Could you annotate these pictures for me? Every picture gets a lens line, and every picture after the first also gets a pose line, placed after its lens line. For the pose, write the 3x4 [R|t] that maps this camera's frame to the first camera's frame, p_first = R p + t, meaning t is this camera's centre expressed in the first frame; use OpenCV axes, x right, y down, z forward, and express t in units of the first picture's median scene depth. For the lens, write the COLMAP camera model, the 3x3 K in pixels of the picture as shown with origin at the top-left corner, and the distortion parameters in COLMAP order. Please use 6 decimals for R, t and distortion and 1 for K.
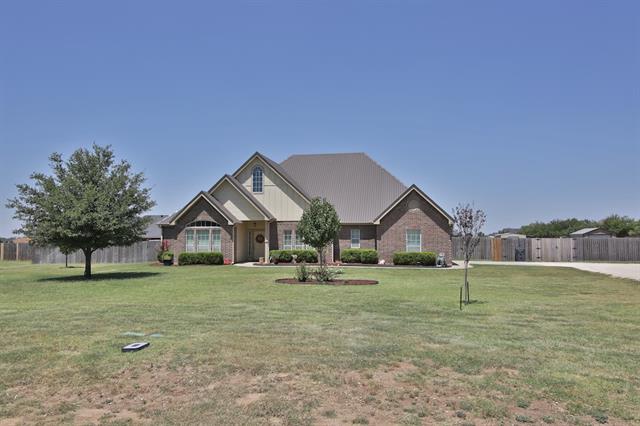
lens RADIAL K [[521.5, 0, 320.6], [0, 521.5, 213.1], [0, 0, 1]] dist [-0.014776, -0.004783]
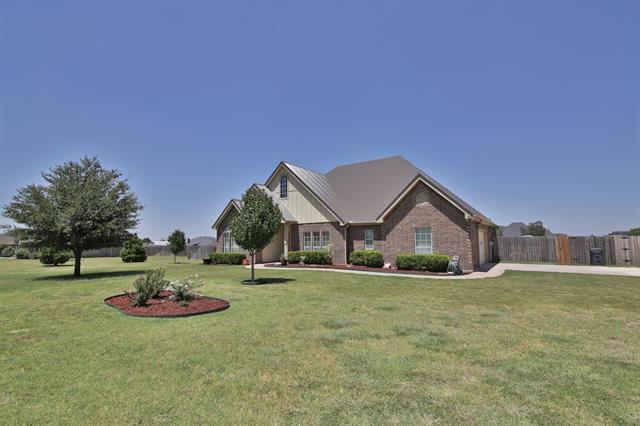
lens RADIAL K [[313.1, 0, 318.7], [0, 313.1, 216.2], [0, 0, 1]] dist [-0.018122, -0.001424]
pose [[0.910514, -0.042540, -0.411283, 0.229413], [0.029194, 0.998825, -0.038681, 0.027568], [0.412446, 0.023213, 0.910686, 0.464723]]
